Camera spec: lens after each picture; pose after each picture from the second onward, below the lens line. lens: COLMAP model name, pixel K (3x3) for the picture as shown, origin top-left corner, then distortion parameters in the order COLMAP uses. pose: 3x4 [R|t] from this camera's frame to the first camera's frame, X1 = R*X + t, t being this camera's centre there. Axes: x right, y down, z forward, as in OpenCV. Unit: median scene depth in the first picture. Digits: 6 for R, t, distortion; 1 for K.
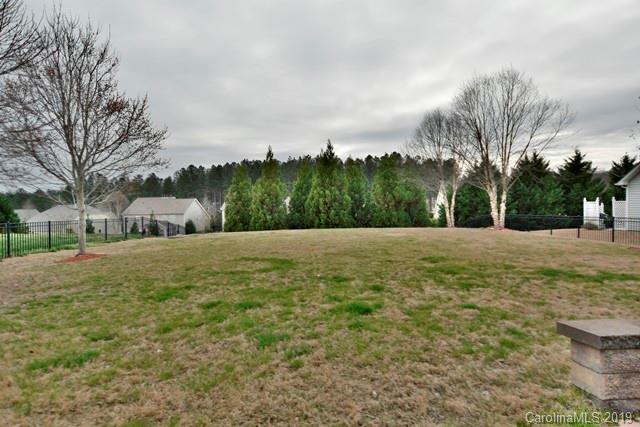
lens RADIAL K [[348.6, 0, 319.6], [0, 348.6, 212.2], [0, 0, 1]] dist [-0.002187, -0.000086]
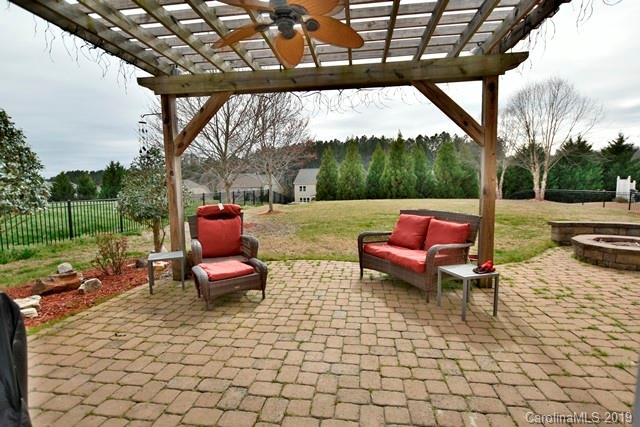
lens RADIAL K [[312.4, 0, 319.2], [0, 312.4, 214.1], [0, 0, 1]] dist [-0.000505, -0.000361]
pose [[0.989033, 0.020227, -0.146306, -0.095211], [-0.006910, 0.995830, 0.090962, -0.001381], [0.147536, -0.088954, 0.985048, -0.206664]]
